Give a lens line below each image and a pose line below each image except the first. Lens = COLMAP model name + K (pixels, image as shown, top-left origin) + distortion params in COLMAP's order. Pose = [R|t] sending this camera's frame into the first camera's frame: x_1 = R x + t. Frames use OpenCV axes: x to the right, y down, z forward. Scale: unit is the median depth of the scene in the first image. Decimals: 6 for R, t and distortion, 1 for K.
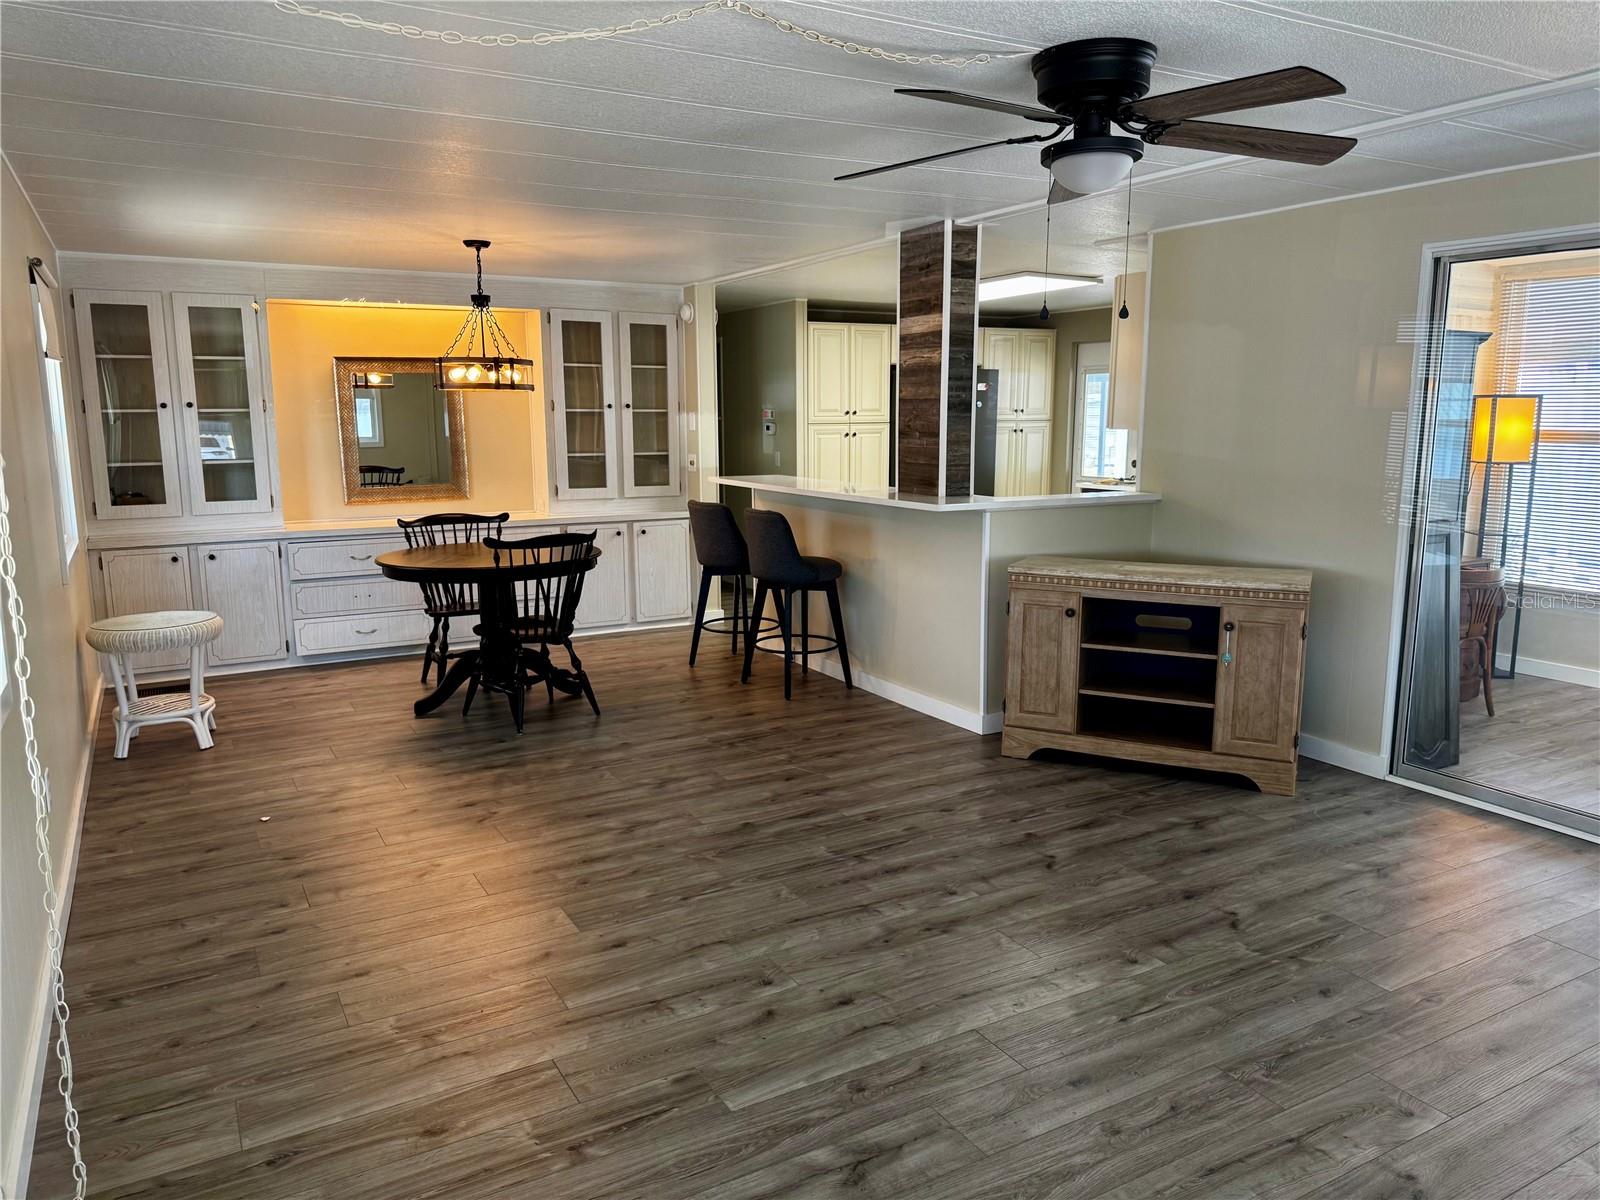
lens RADIAL K [[1123.2, 0, 805.4], [0, 1123.2, 600.5], [0, 0, 1]] dist [0.066627, -0.085771]
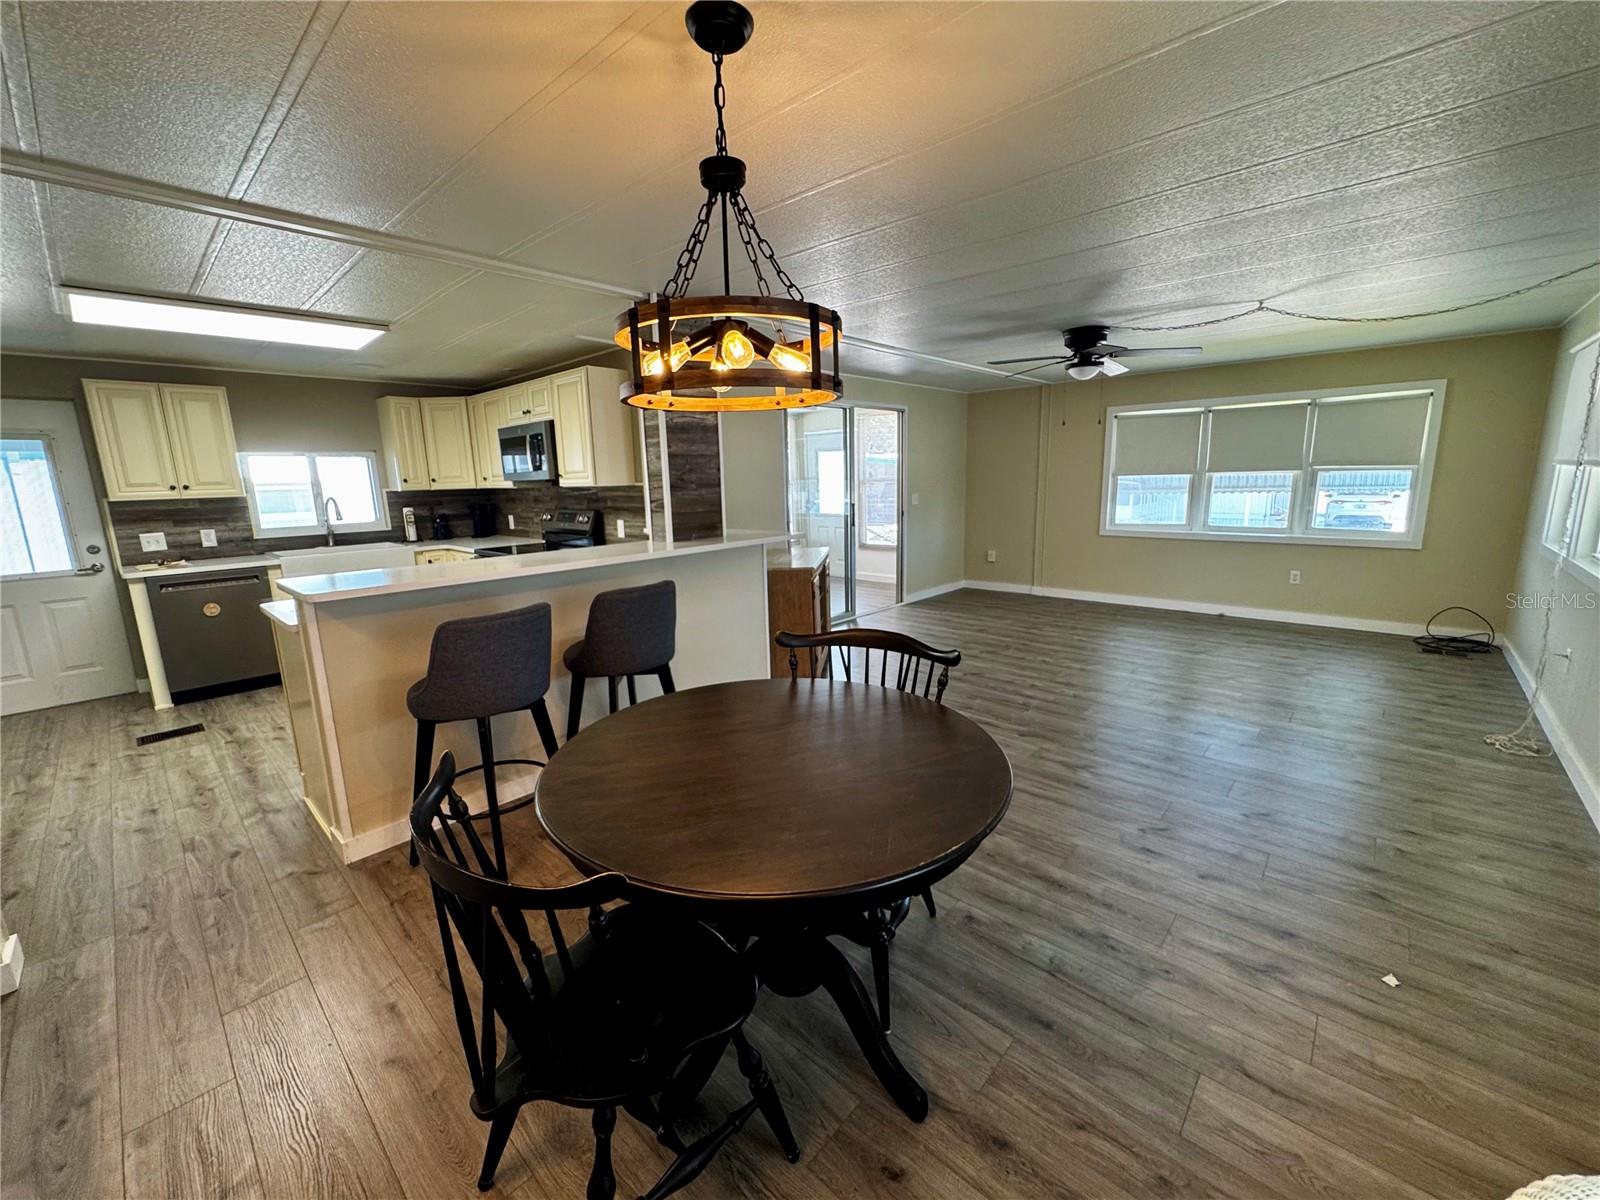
lens RADIAL K [[640.7, 0, 797.9], [0, 640.7, 597.3], [0, 0, 1]] dist [-0.002955, 0.000022]
pose [[-0.301382, -0.173622, 0.937563, -0.748077], [0.183361, 0.954377, 0.235678, -0.237019], [-0.935707, 0.242942, -0.255796, 1.490322]]
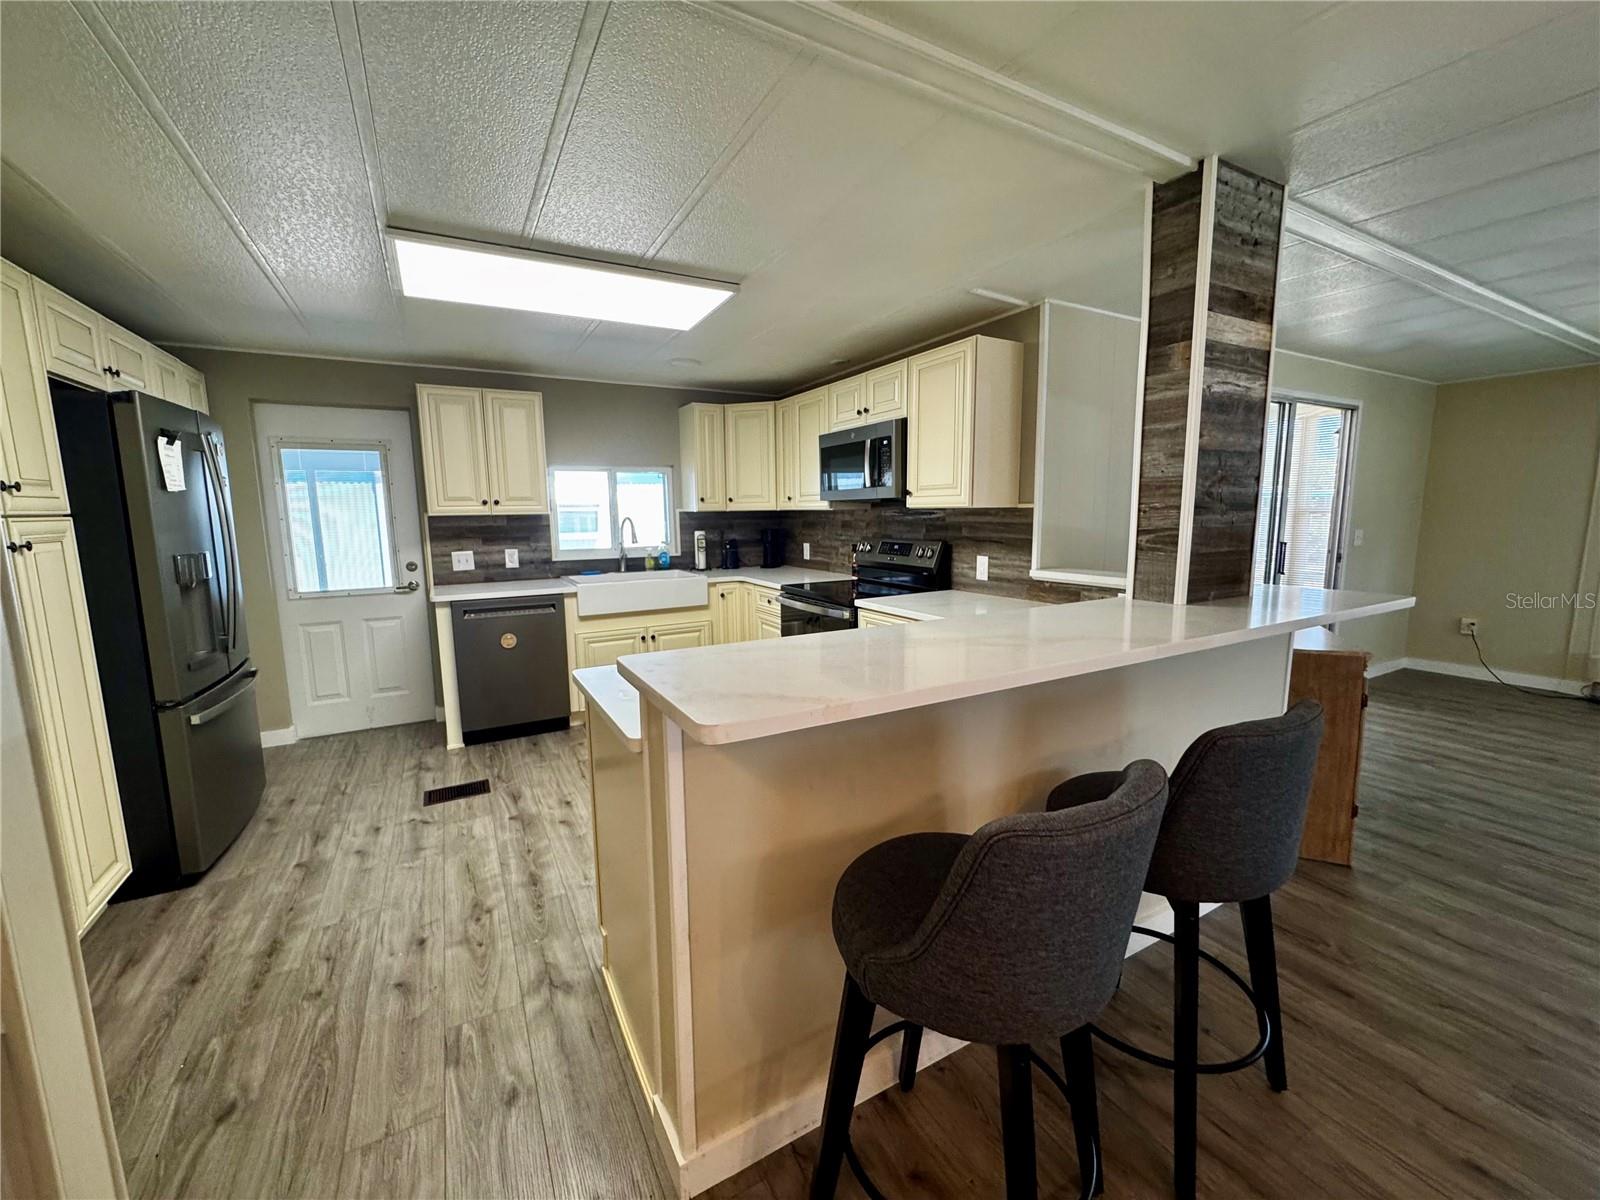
lens RADIAL K [[642.3, 0, 800.0], [0, 642.3, 600.0], [0, 0, 1]] dist [-0.000338, 0.000268]
pose [[0.011926, -0.142569, 0.989713, -0.365597], [0.177803, 0.974312, 0.138208, -0.258124], [-0.983994, 0.174326, 0.036969, 1.676725]]
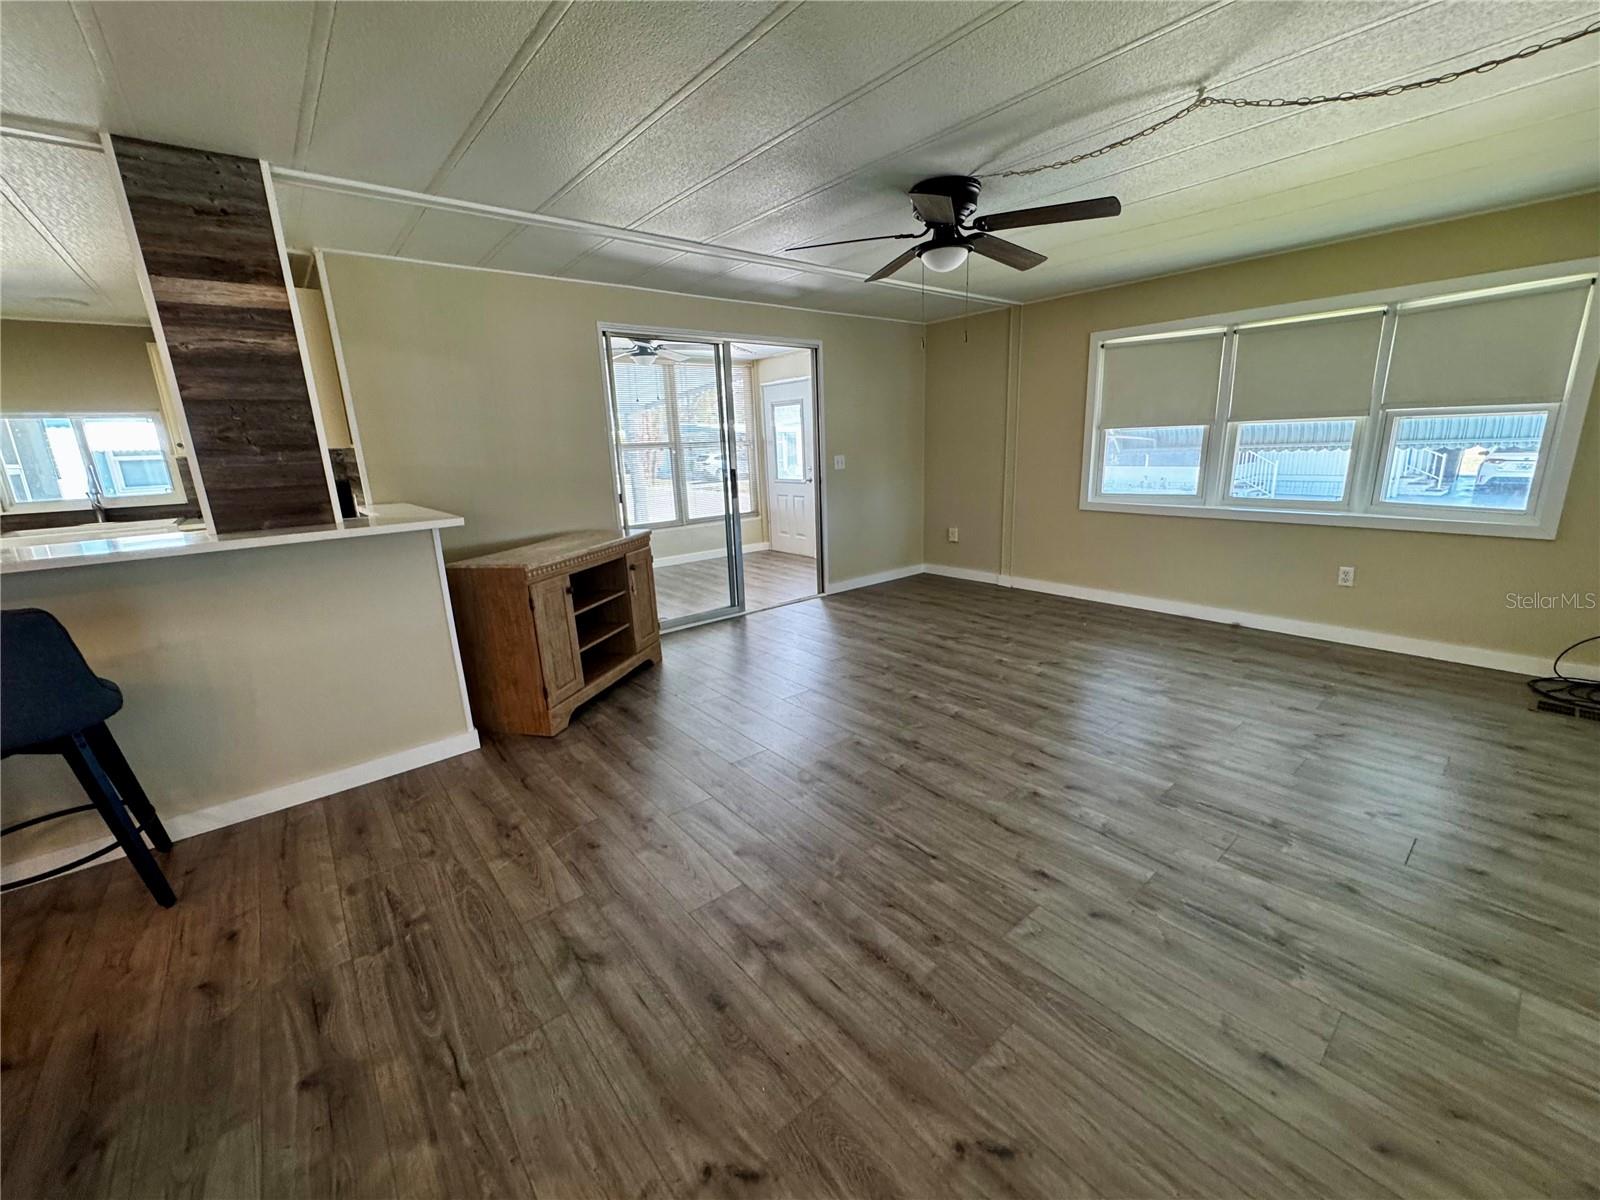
lens RADIAL K [[650.1, 0, 798.5], [0, 650.1, 590.4], [0, 0, 1]] dist [0.002520, 0.000227]
pose [[-0.176702, -0.220281, 0.959298, -0.536881], [0.199706, 0.946338, 0.254091, -0.132905], [-0.963791, 0.236476, -0.123228, 0.996039]]
